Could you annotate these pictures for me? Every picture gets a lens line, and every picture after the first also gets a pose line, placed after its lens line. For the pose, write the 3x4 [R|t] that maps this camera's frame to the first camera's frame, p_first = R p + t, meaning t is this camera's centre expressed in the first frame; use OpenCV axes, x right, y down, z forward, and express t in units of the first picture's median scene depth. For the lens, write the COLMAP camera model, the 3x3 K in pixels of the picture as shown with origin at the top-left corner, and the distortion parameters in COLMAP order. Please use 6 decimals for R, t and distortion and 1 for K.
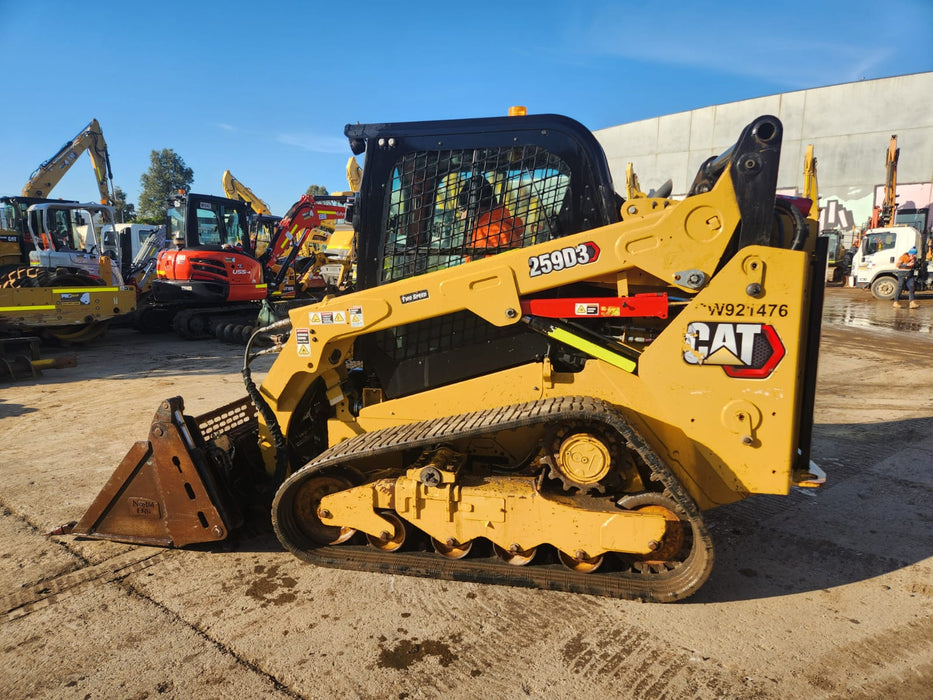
lens RADIAL K [[644.4, 0, 463.5], [0, 644.4, 354.1], [0, 0, 1]] dist [0.080400, -0.070296]
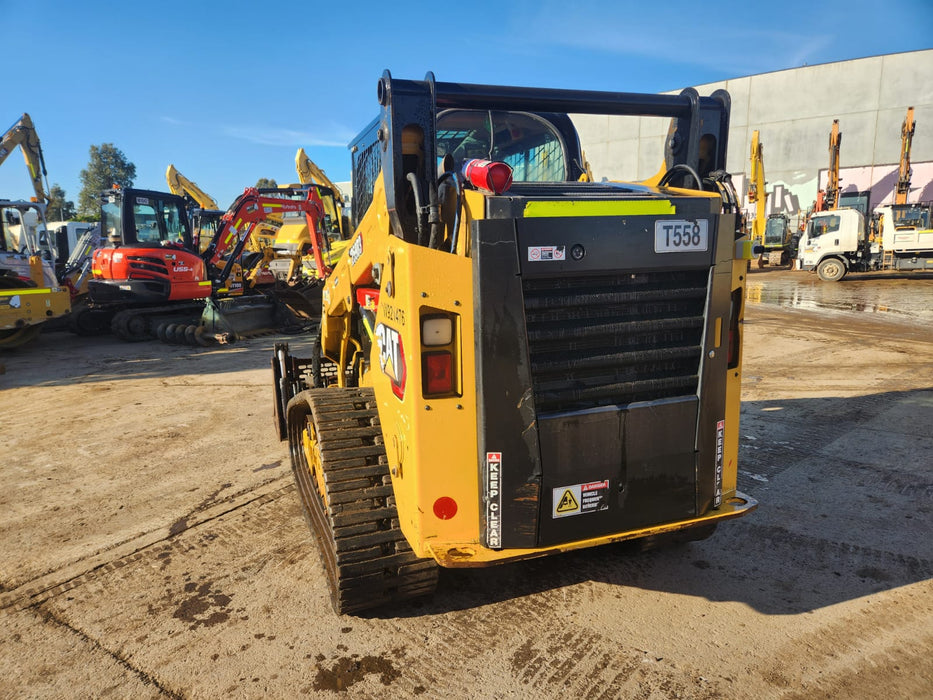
lens RADIAL K [[646.0, 0, 457.5], [0, 646.0, 355.5], [0, 0, 1]] dist [0.074896, -0.068214]
pose [[0.998174, -0.031522, 0.051528, 0.009298], [0.030787, 0.999413, 0.014995, -0.001241], [-0.051971, -0.013381, 0.998559, 0.014455]]
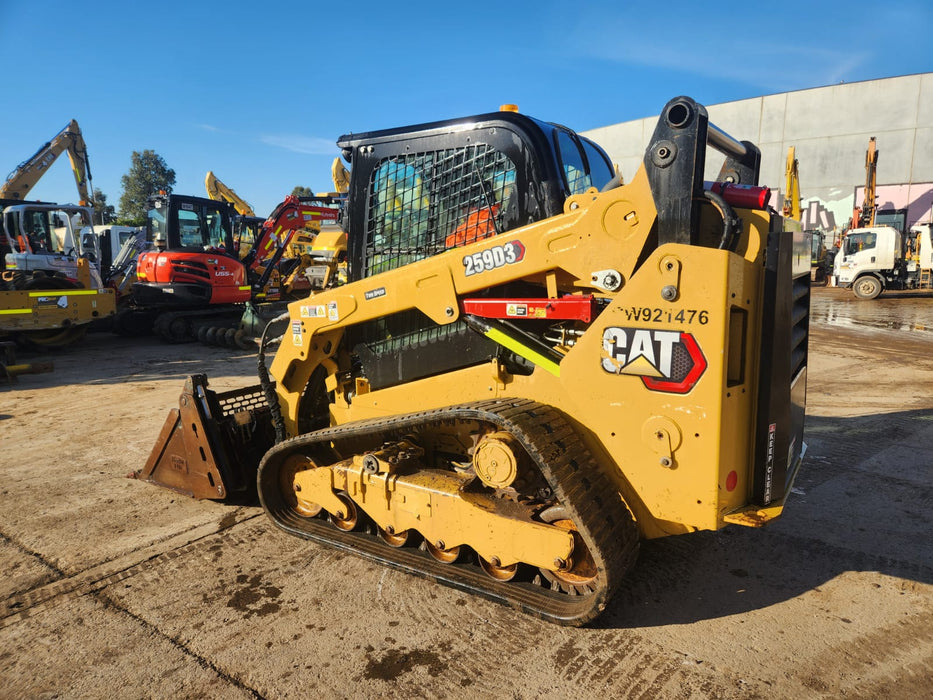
lens RADIAL K [[647.4, 0, 469.7], [0, 647.4, 349.5], [0, 0, 1]] dist [0.074977, -0.068084]
pose [[0.999576, -0.007800, 0.028039, 0.000166], [0.008070, 0.999922, -0.009539, 0.000283], [-0.027963, 0.009762, 0.999561, 0.003965]]
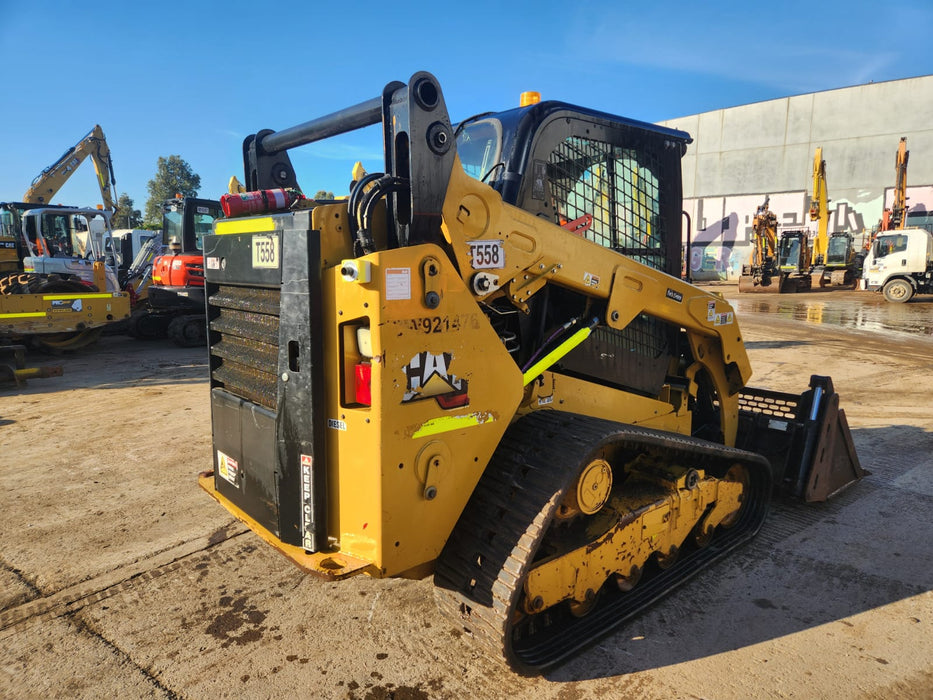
lens RADIAL K [[645.3, 0, 471.9], [0, 645.3, 347.1], [0, 0, 1]] dist [0.079287, -0.068846]
pose [[0.999989, -0.004205, -0.002270, 0.010336], [0.004163, 0.999826, -0.018180, -0.002062], [0.002346, 0.018171, 0.999832, 0.024358]]
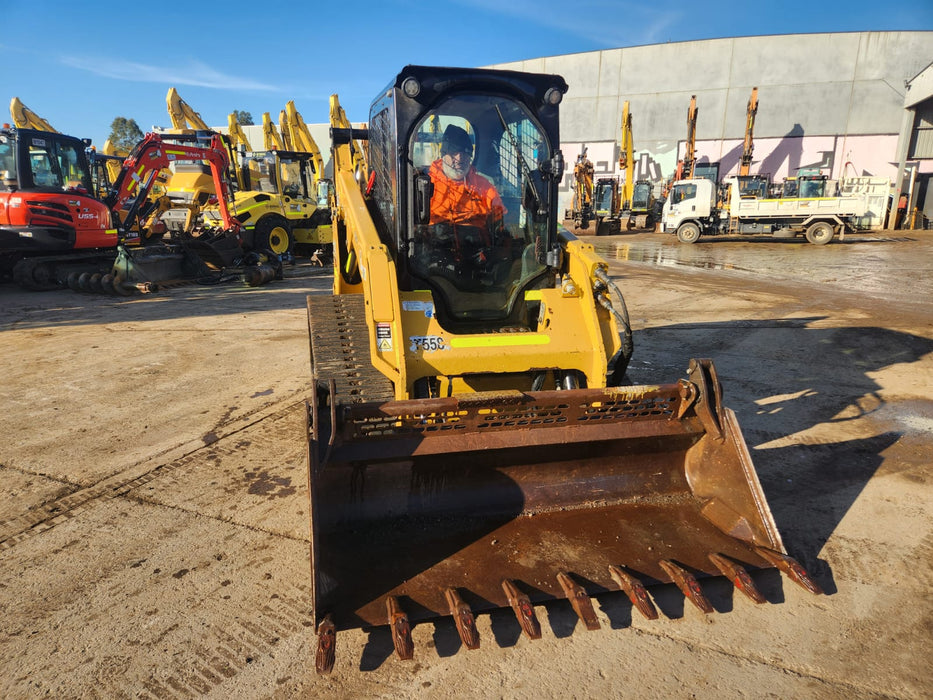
lens RADIAL K [[649.3, 0, 465.8], [0, 649.3, 355.3], [0, 0, 1]] dist [0.080239, -0.070970]
pose [[0.967480, -0.051607, 0.247626, -0.066369], [0.031593, 0.995954, 0.084130, 0.008872], [-0.250966, -0.073570, 0.965196, -0.063415]]
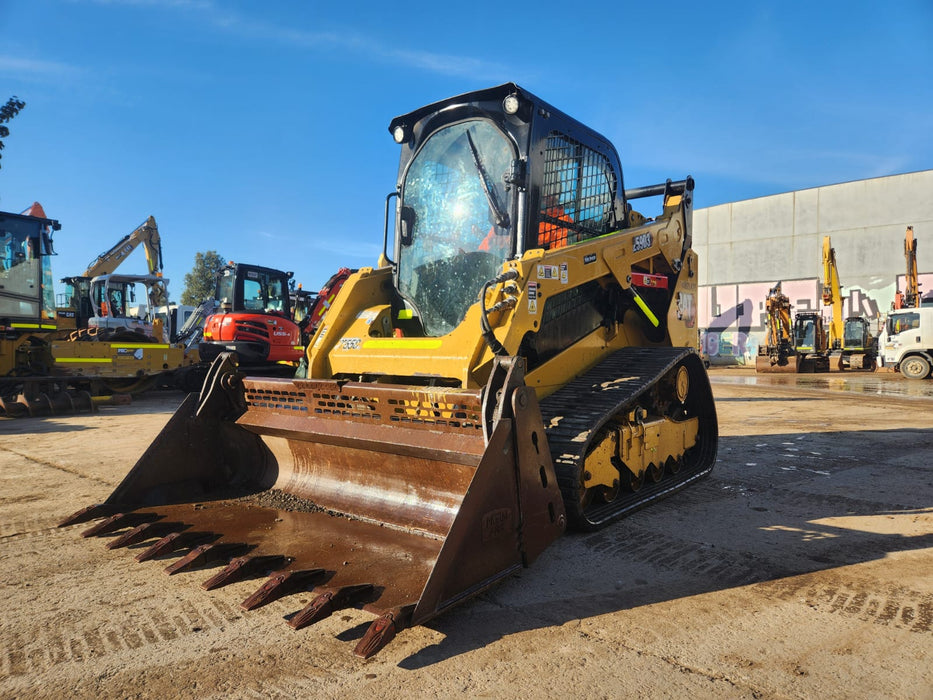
lens RADIAL K [[650.8, 0, 461.7], [0, 650.8, 349.2], [0, 0, 1]] dist [0.076484, -0.069498]
pose [[0.999134, -0.001924, -0.041563, -0.002609], [-0.005022, 0.986050, -0.166372, 0.077234], [0.041303, 0.166437, 0.985187, -0.039904]]
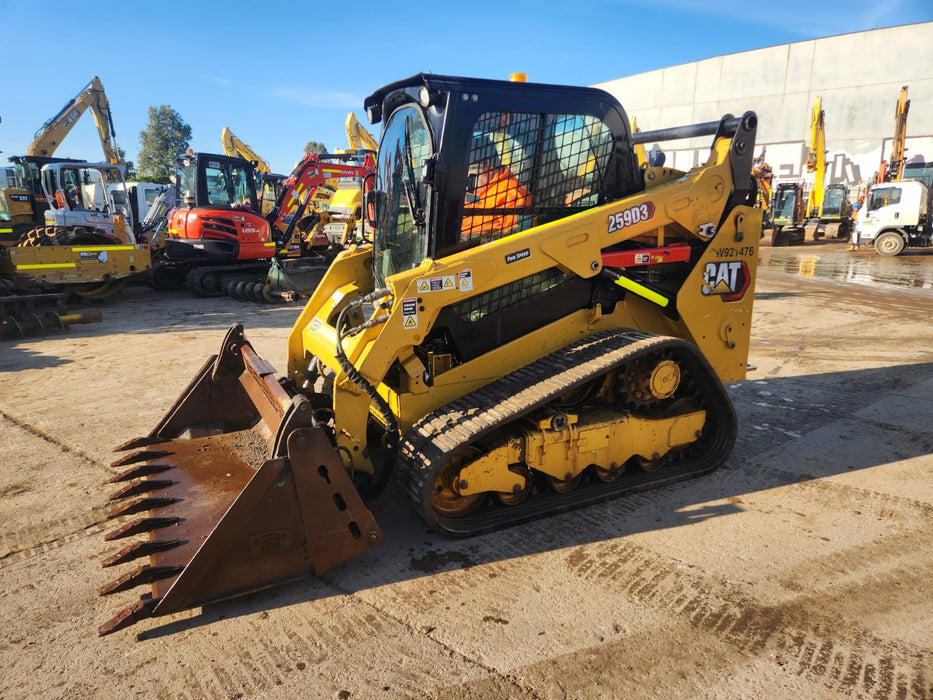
lens RADIAL K [[646.8, 0, 452.1], [0, 646.8, 349.5], [0, 0, 1]] dist [0.082993, -0.071921]
pose [[0.999878, -0.000674, -0.015585, -0.008222], [0.001543, 0.998442, 0.055785, 0.004021], [0.015524, -0.055803, 0.998321, -0.033665]]
